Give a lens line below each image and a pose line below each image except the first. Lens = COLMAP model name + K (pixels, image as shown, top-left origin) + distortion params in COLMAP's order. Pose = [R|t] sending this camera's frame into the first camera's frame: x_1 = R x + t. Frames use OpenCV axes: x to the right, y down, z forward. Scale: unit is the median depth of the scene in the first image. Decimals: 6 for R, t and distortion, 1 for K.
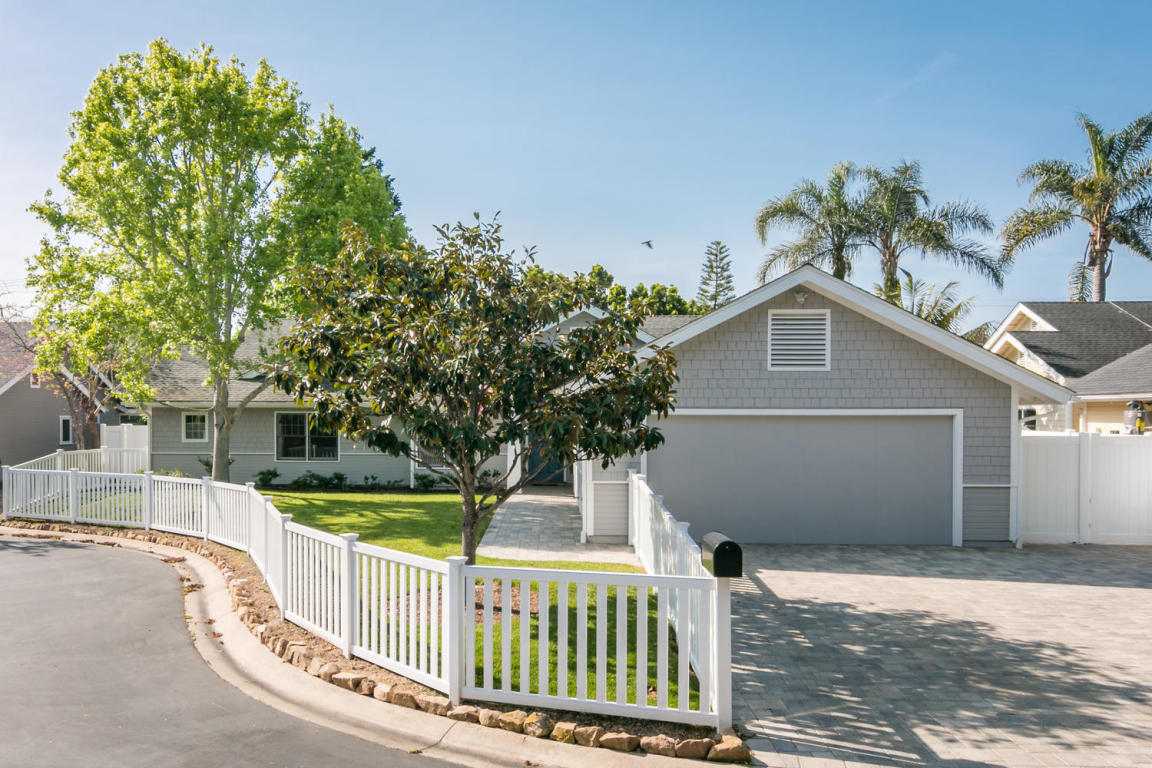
lens RADIAL K [[915.3, 0, 575.6], [0, 915.3, 391.7], [0, 0, 1]] dist [-0.013717, -0.005161]
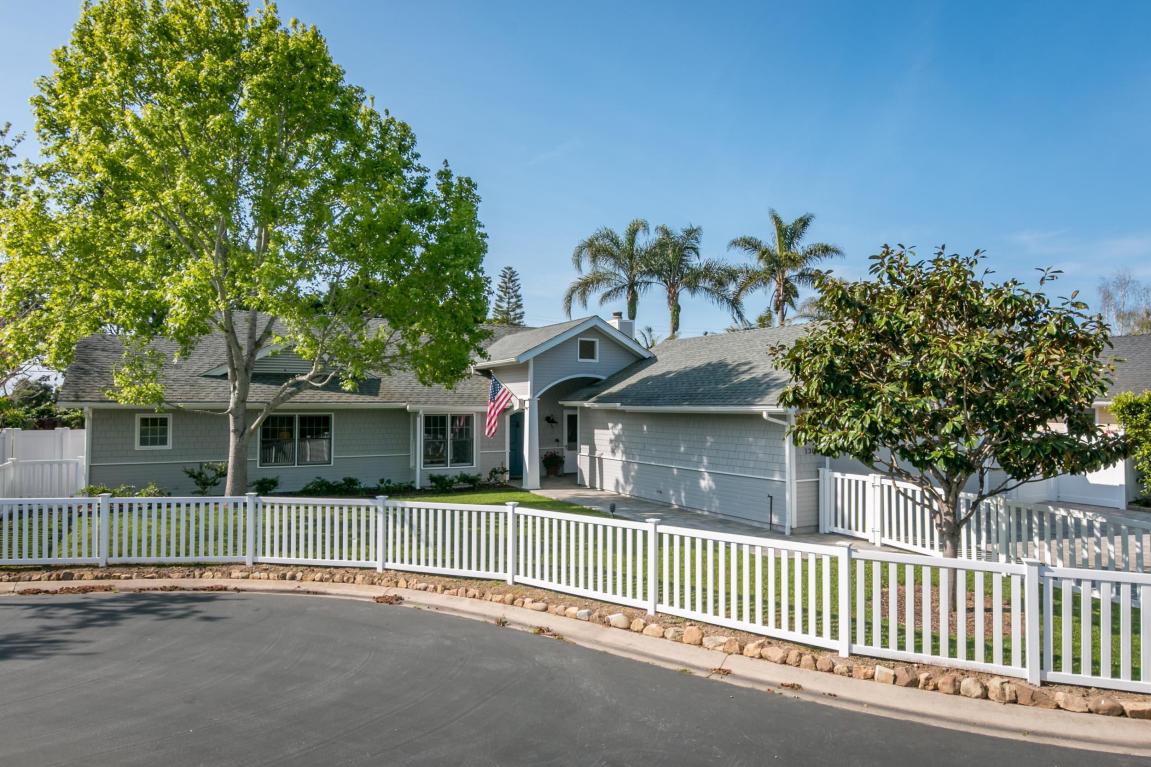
lens RADIAL K [[718.7, 0, 577.2], [0, 718.7, 376.5], [0, 0, 1]] dist [0.008101, -0.003221]
pose [[0.850521, 0.023934, 0.525396, -0.434036], [-0.018803, 0.999709, -0.015101, -0.009402], [-0.525605, 0.002964, 0.850724, 0.227325]]
